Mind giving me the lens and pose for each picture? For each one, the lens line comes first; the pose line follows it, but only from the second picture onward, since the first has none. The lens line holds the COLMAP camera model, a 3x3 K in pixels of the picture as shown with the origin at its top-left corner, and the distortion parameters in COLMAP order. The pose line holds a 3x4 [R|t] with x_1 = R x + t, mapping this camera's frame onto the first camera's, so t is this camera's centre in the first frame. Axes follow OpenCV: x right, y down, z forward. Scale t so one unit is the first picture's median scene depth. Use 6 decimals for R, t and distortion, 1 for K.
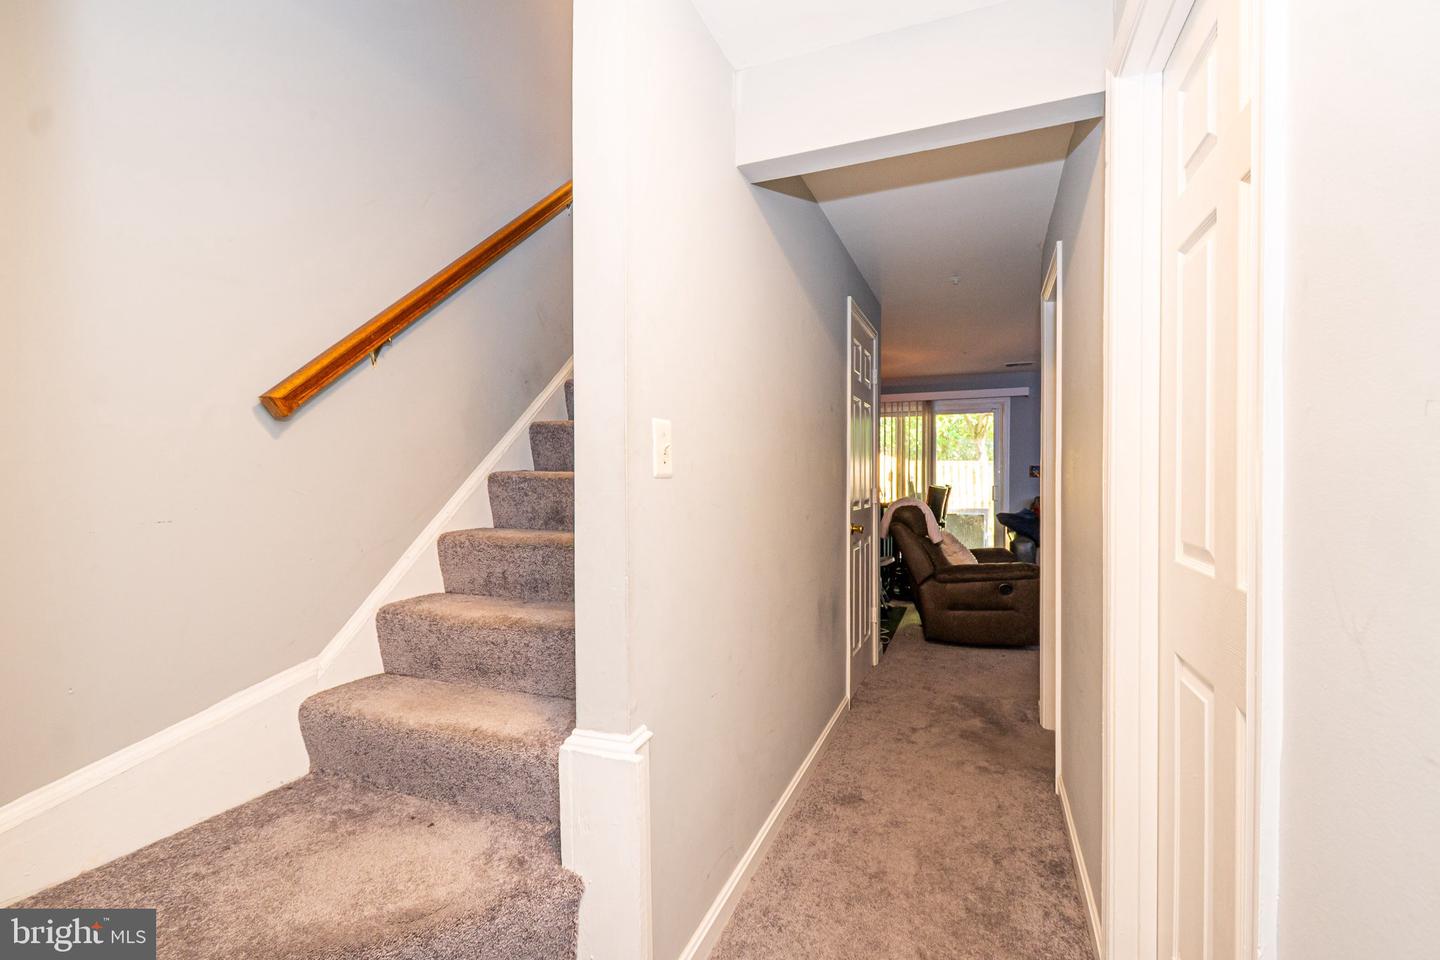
lens RADIAL K [[635.9, 0, 720.3], [0, 635.9, 480.7], [0, 0, 1]] dist [0.003998, -0.003552]
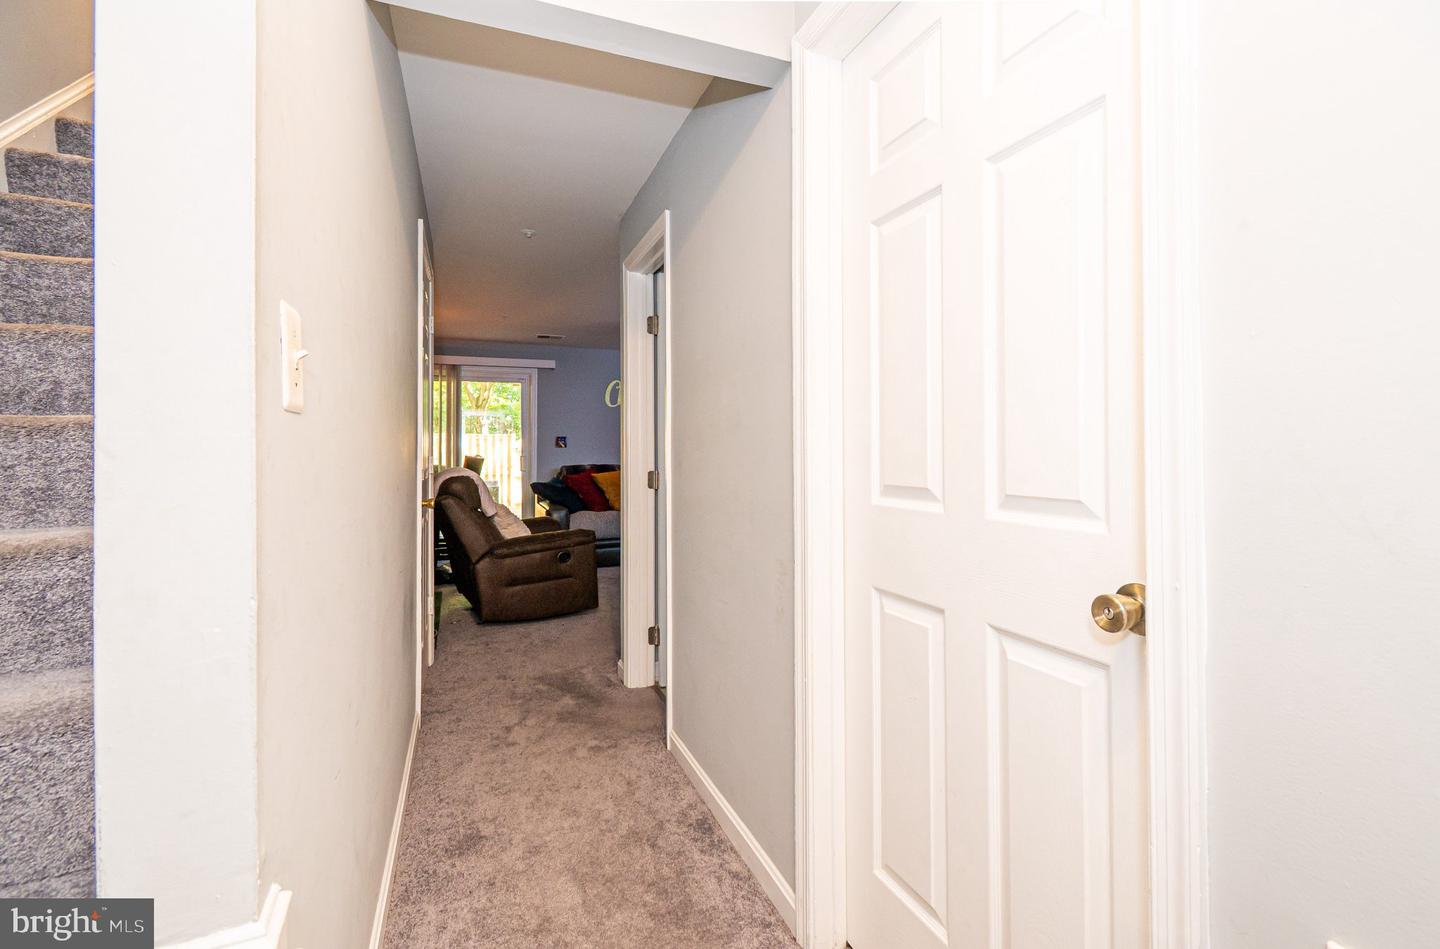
lens RADIAL K [[635.9, 0, 720.0], [0, 635.9, 441.6], [0, 0, 1]] dist [0.003998, -0.003552]
pose [[0.717386, 0.008213, 0.696628, -0.097729], [0.007300, 0.999787, -0.019306, 0.015989], [-0.696638, 0.018935, 0.717173, 0.161360]]
